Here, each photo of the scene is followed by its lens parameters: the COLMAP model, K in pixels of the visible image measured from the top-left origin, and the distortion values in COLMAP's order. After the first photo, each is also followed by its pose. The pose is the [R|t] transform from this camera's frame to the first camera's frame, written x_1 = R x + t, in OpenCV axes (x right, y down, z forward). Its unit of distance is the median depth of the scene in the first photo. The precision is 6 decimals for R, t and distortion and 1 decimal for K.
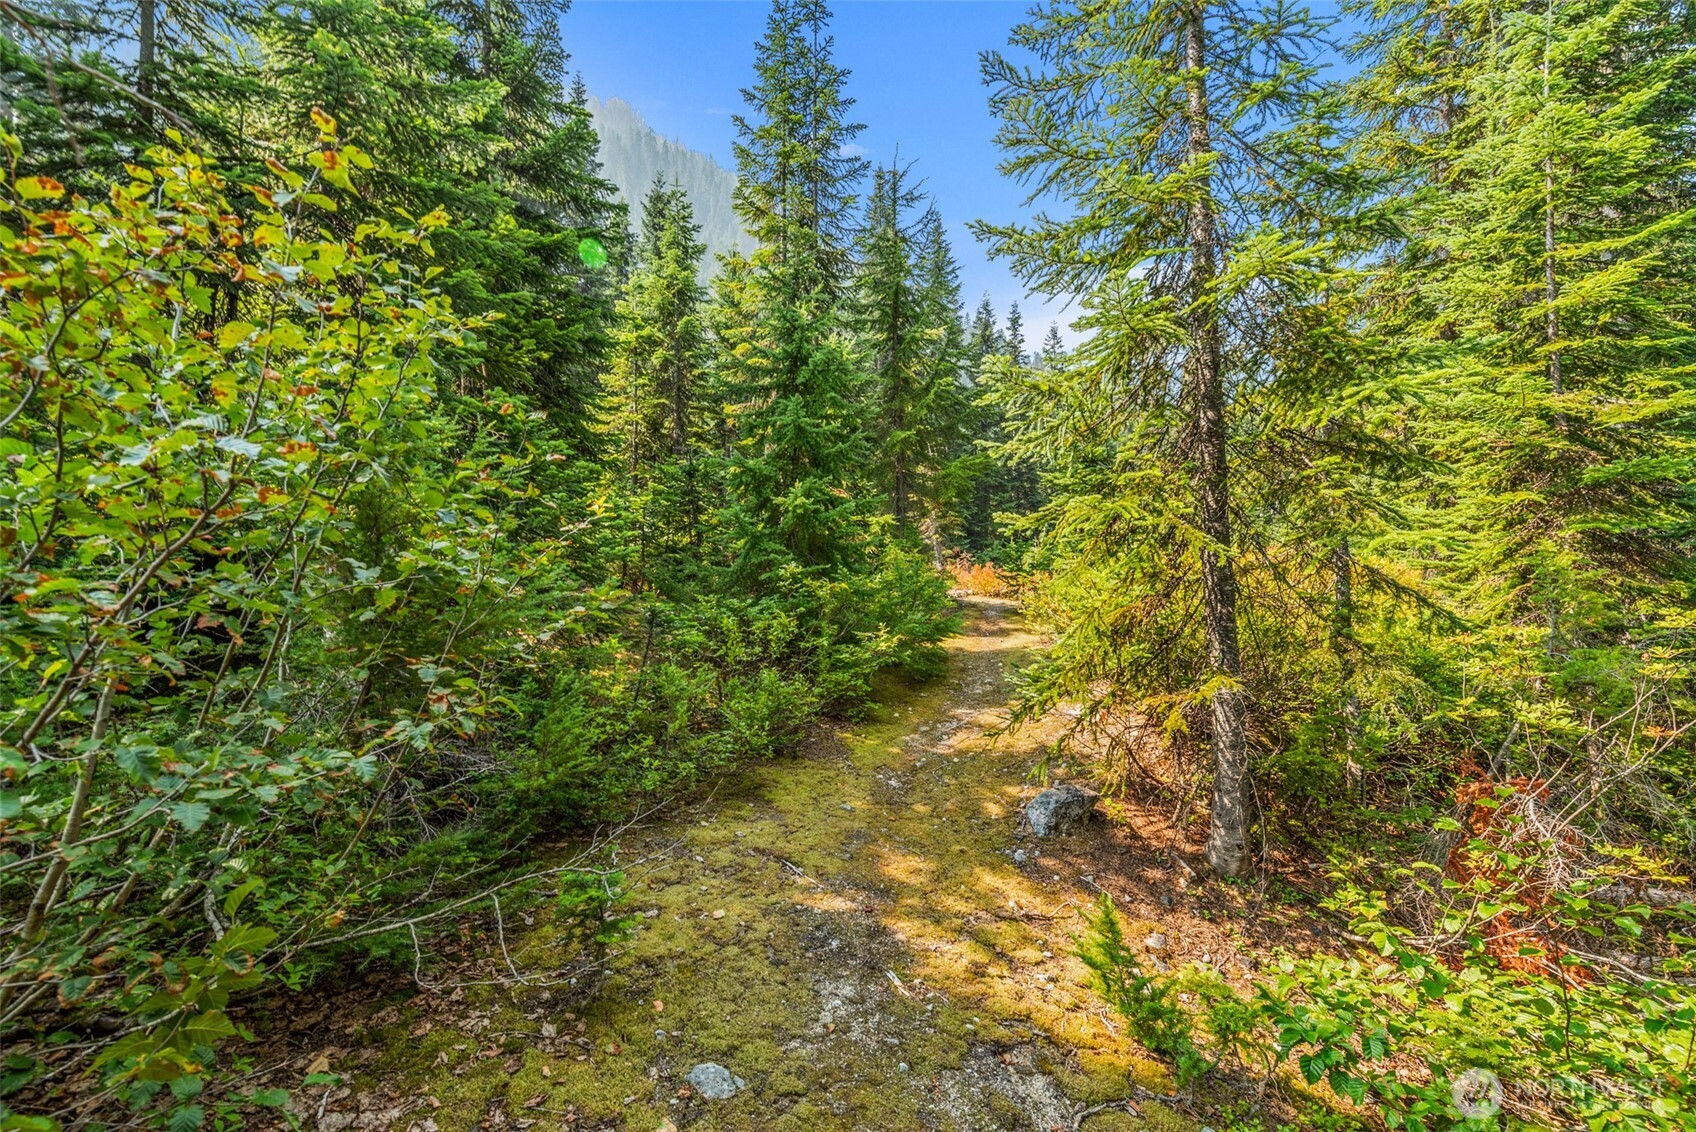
lens RADIAL K [[728.9, 0, 851.5], [0, 728.9, 568.4], [0, 0, 1]] dist [0.001825, -0.000621]
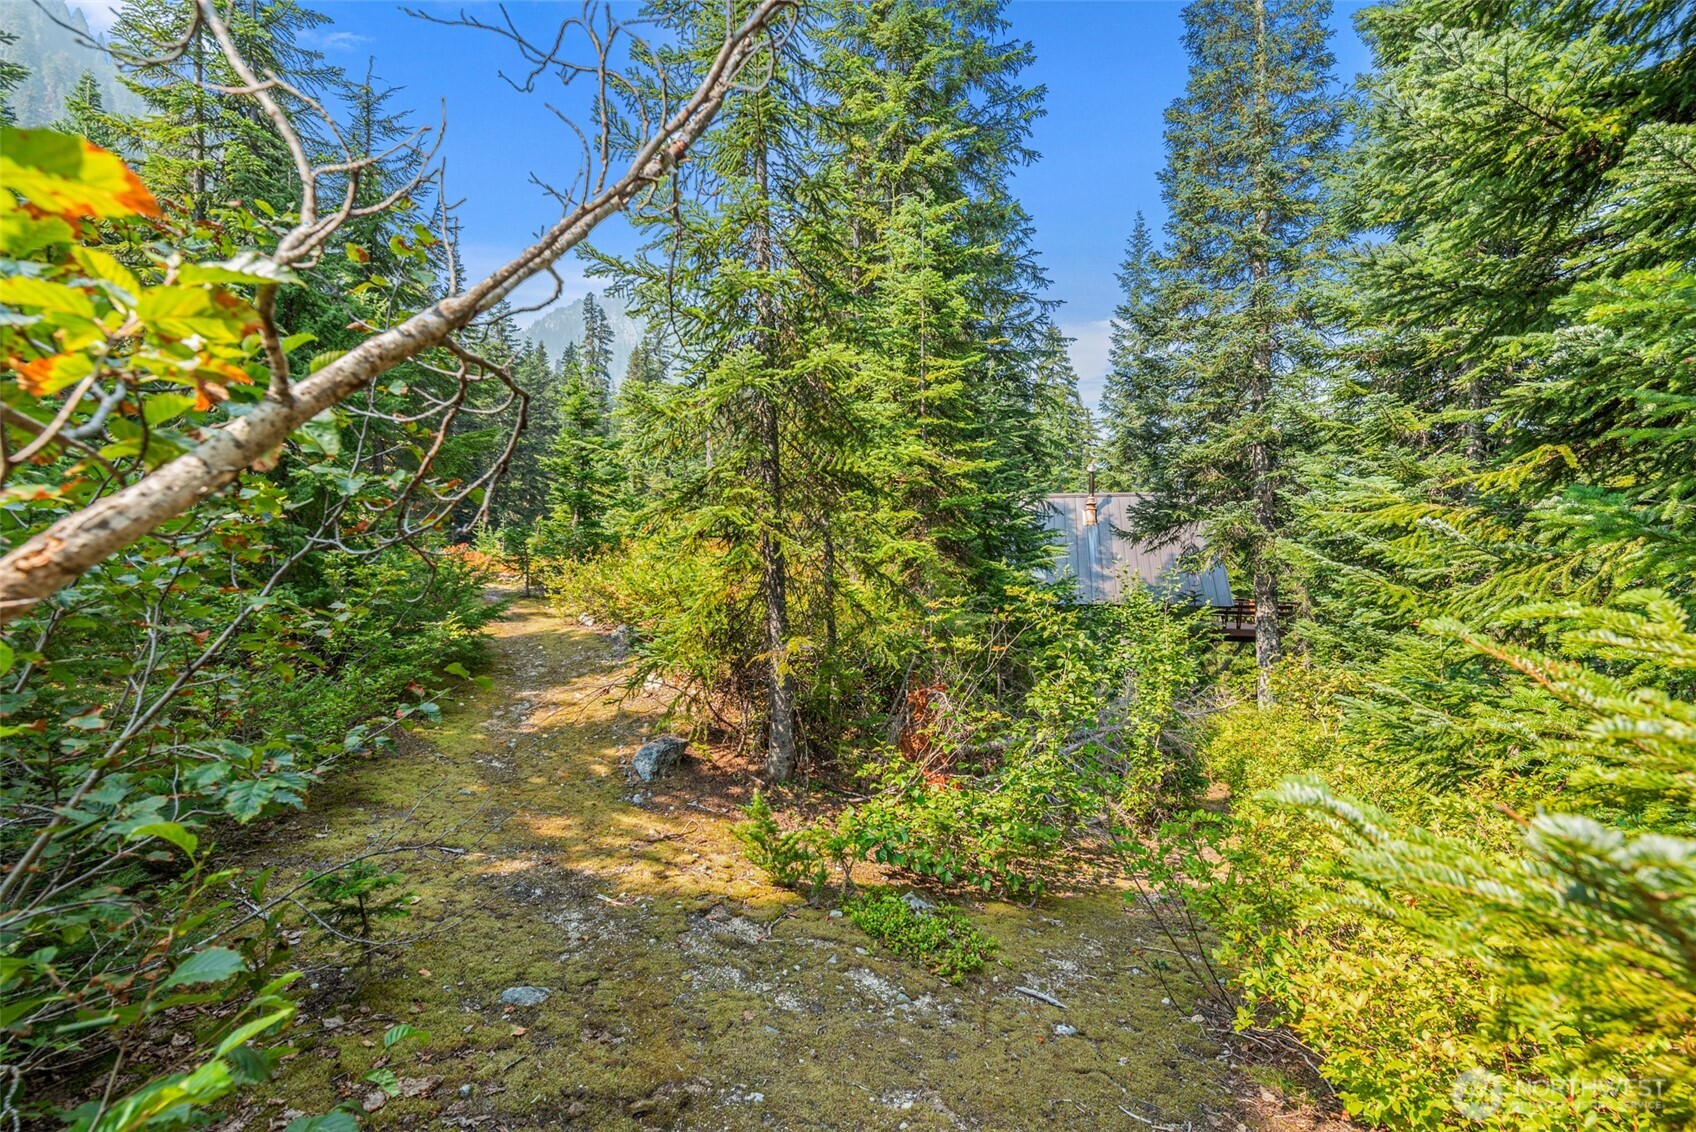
lens RADIAL K [[728.9, 0, 849.5], [0, 728.9, 570.0], [0, 0, 1]] dist [0.001825, -0.000621]
pose [[0.747415, -0.002999, 0.664351, -0.275995], [-0.015469, 0.999640, 0.021916, -0.013948], [-0.664178, -0.026657, 0.747099, -0.108387]]
